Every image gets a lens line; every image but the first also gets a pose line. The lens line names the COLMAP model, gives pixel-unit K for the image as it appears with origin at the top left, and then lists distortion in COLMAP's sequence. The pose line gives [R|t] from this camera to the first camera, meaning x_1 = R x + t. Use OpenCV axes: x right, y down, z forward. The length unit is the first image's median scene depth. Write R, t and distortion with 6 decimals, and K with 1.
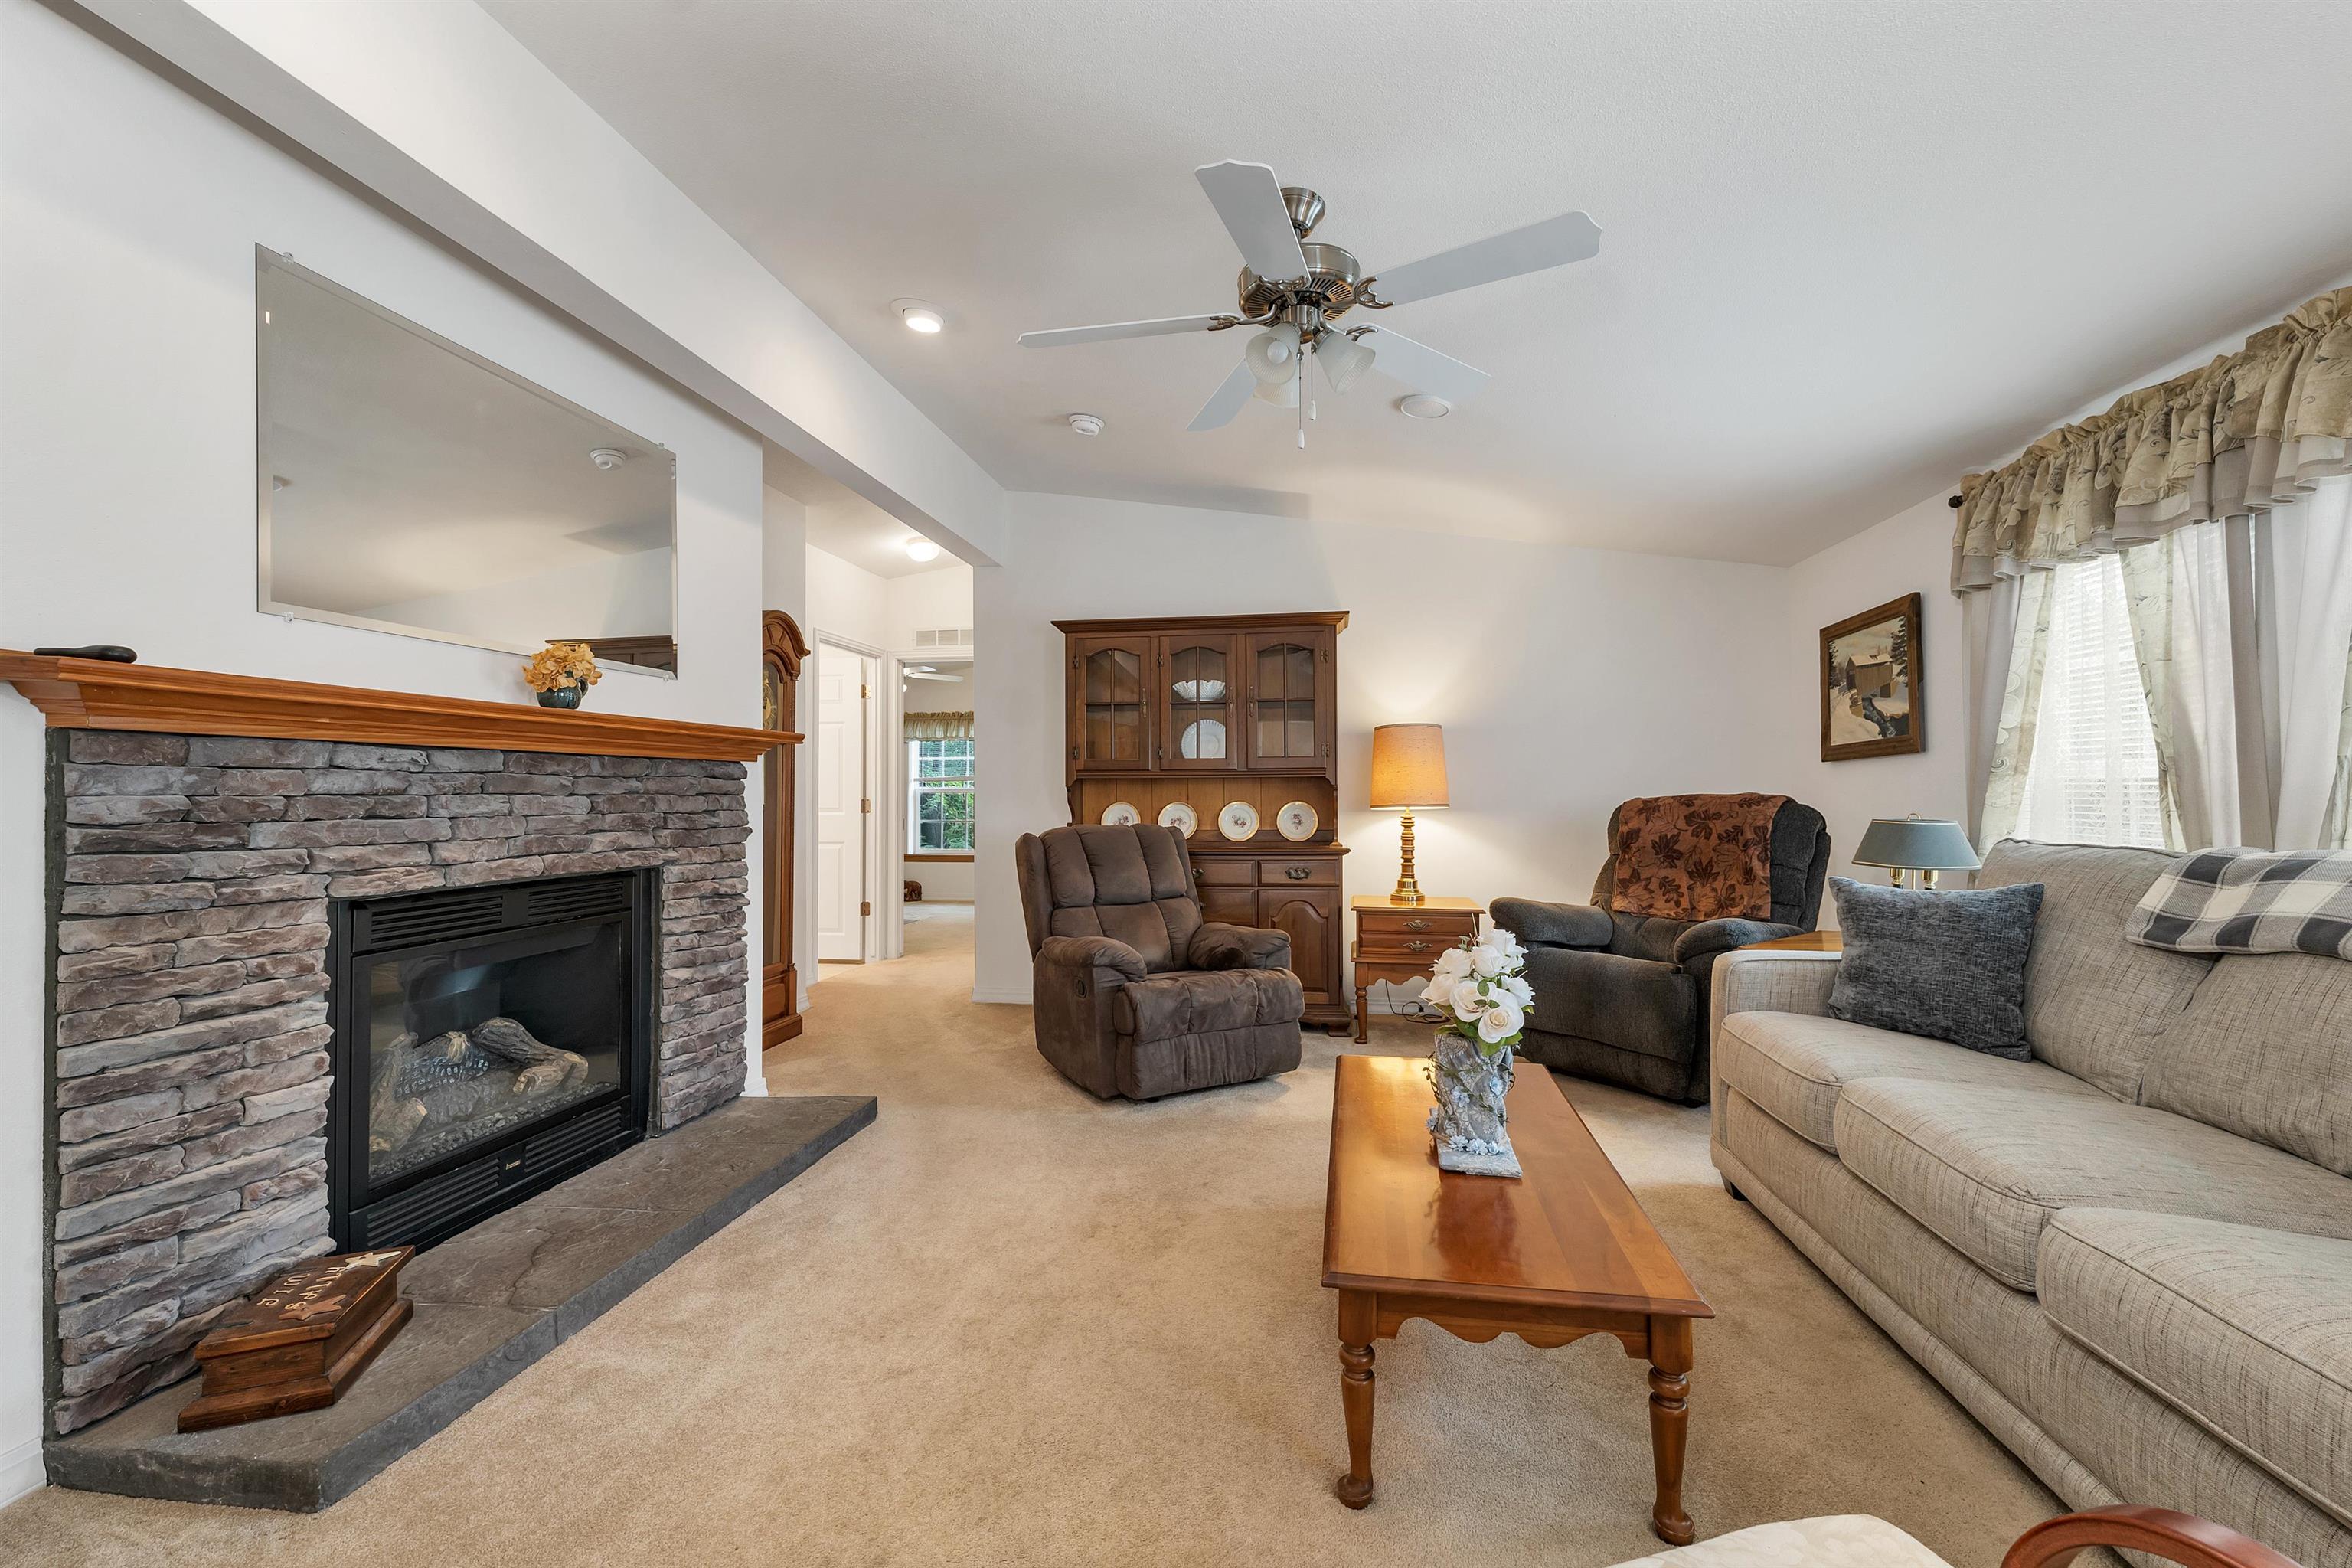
lens RADIAL K [[984.6, 0, 1176.0], [0, 984.6, 784.0], [0, 0, 1]] dist [0.000905, -0.000257]
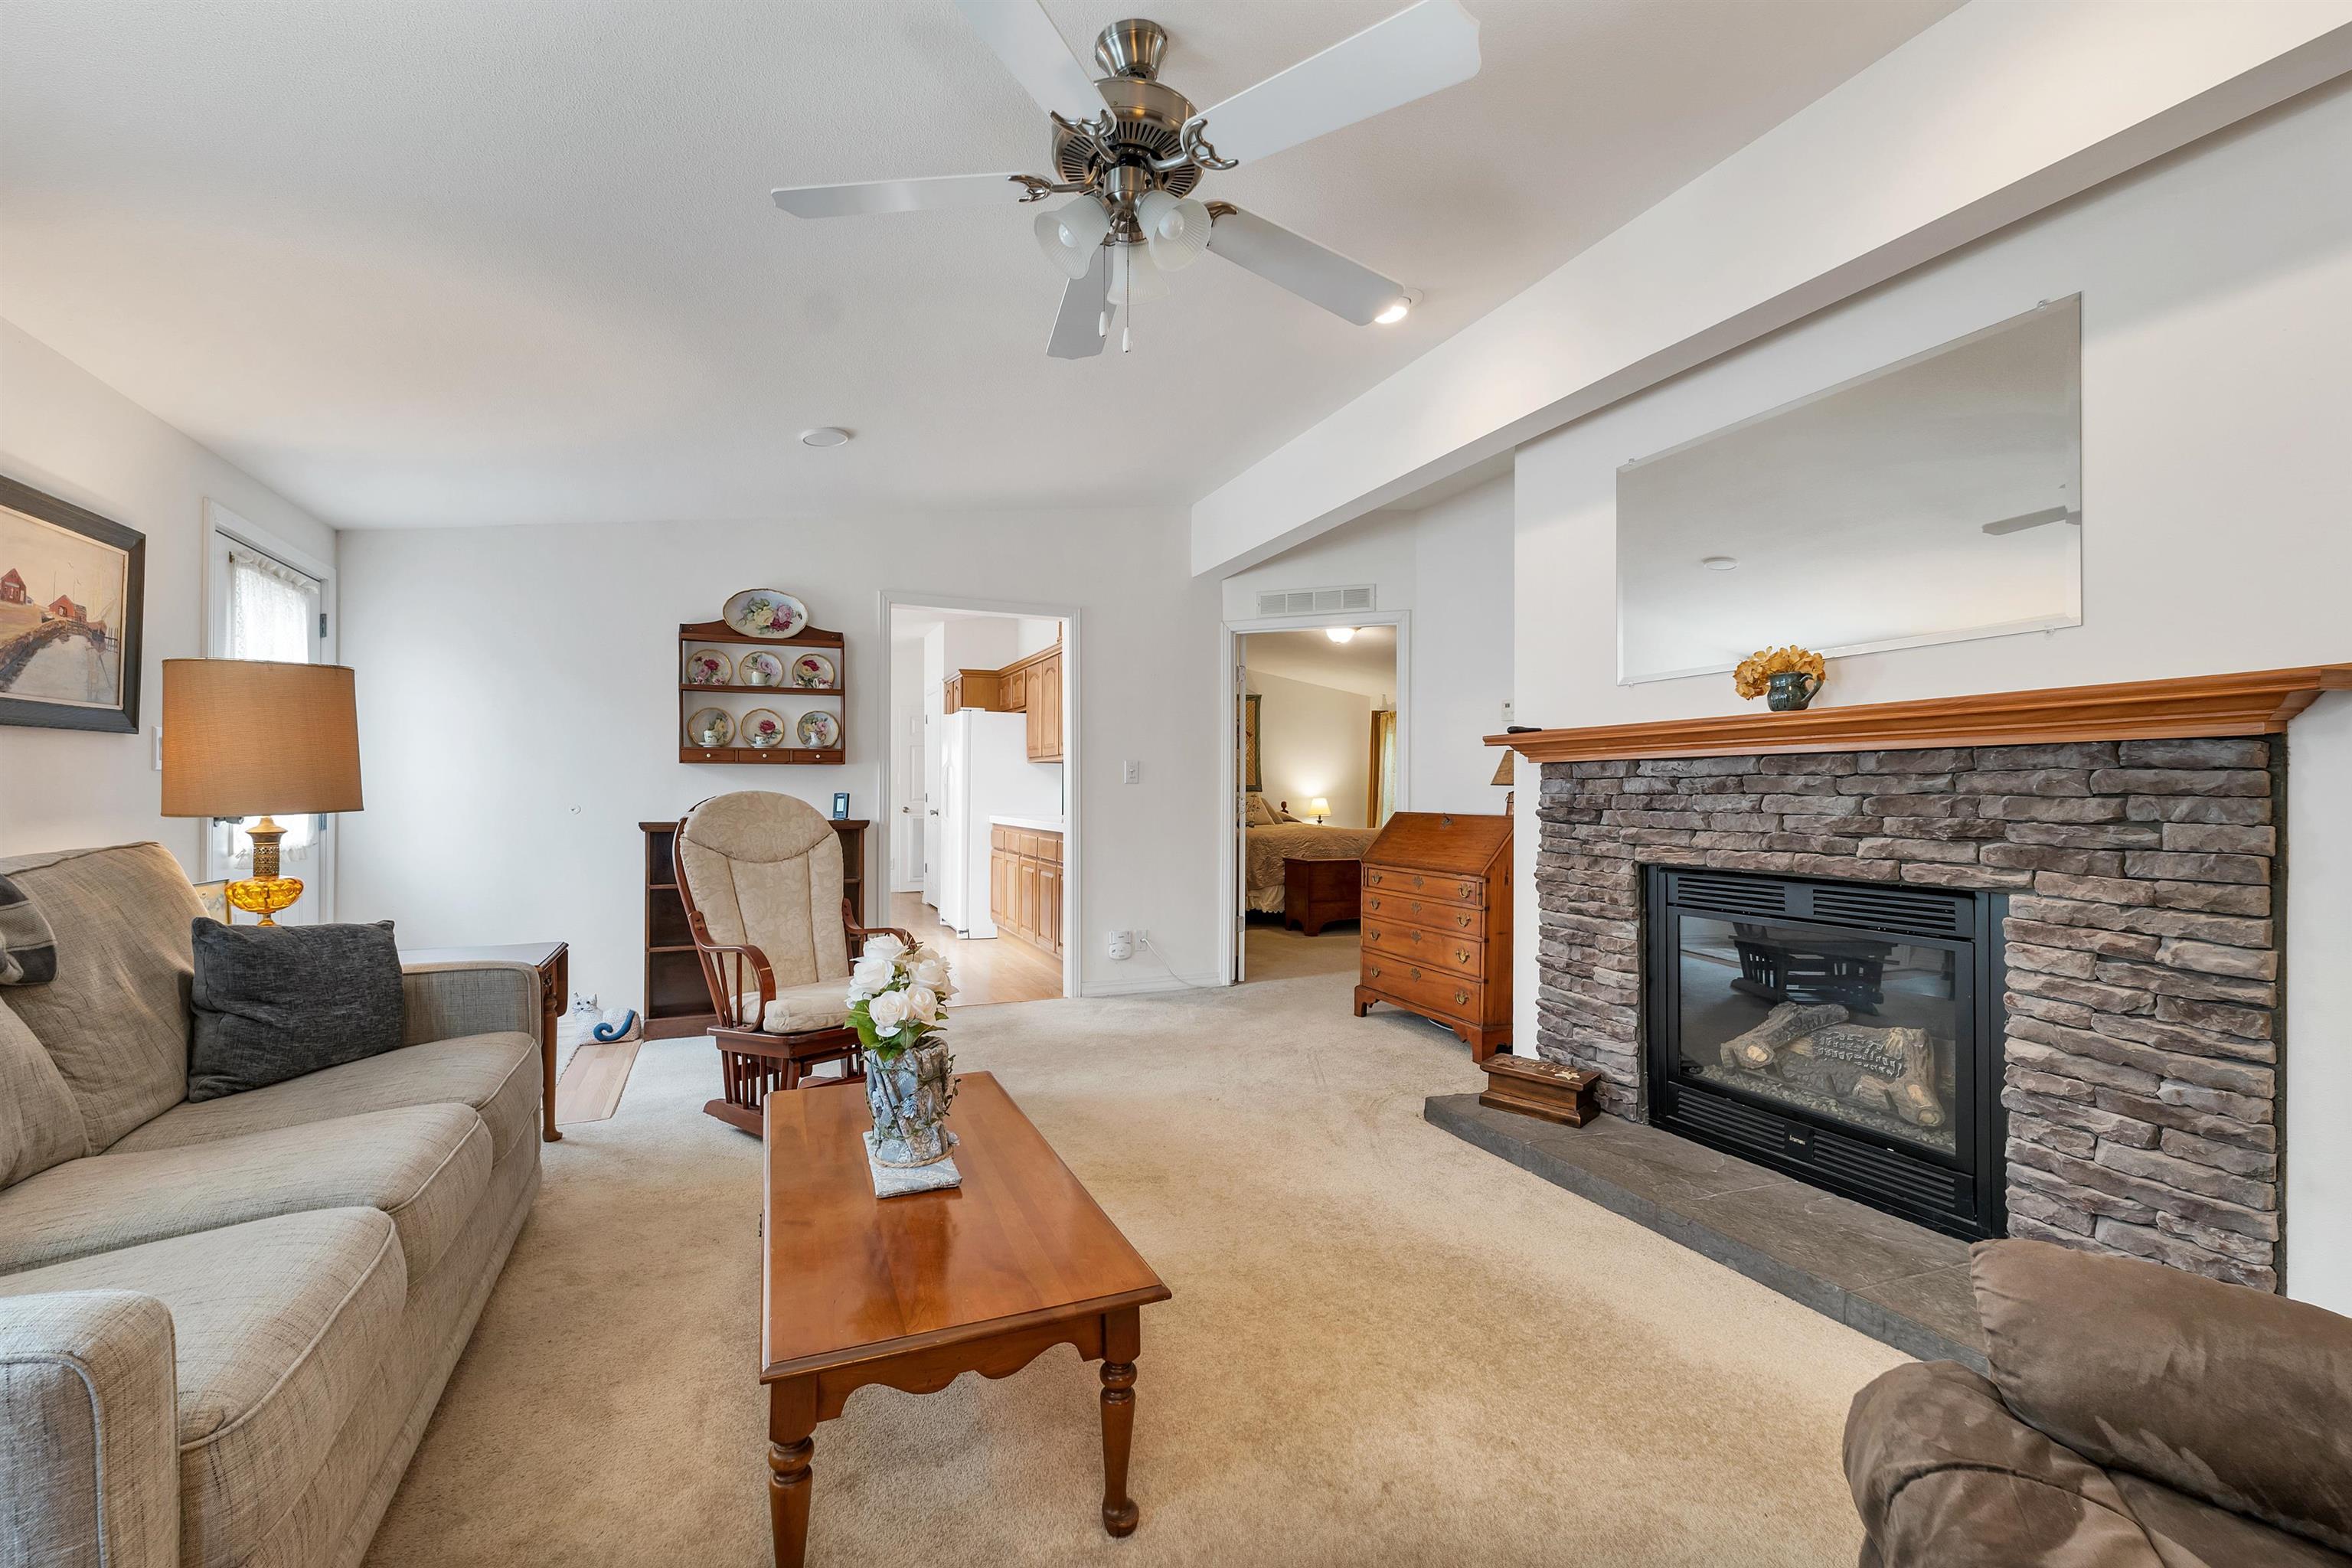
lens RADIAL K [[998.8, 0, 1172.4], [0, 998.8, 786.2], [0, 0, 1]] dist [0.000082, -0.000342]
pose [[-0.844944, -0.006287, -0.534818, 0.410429], [0.002431, 0.999875, -0.015595, 0.014491], [0.534849, -0.014476, -0.844824, 1.326180]]
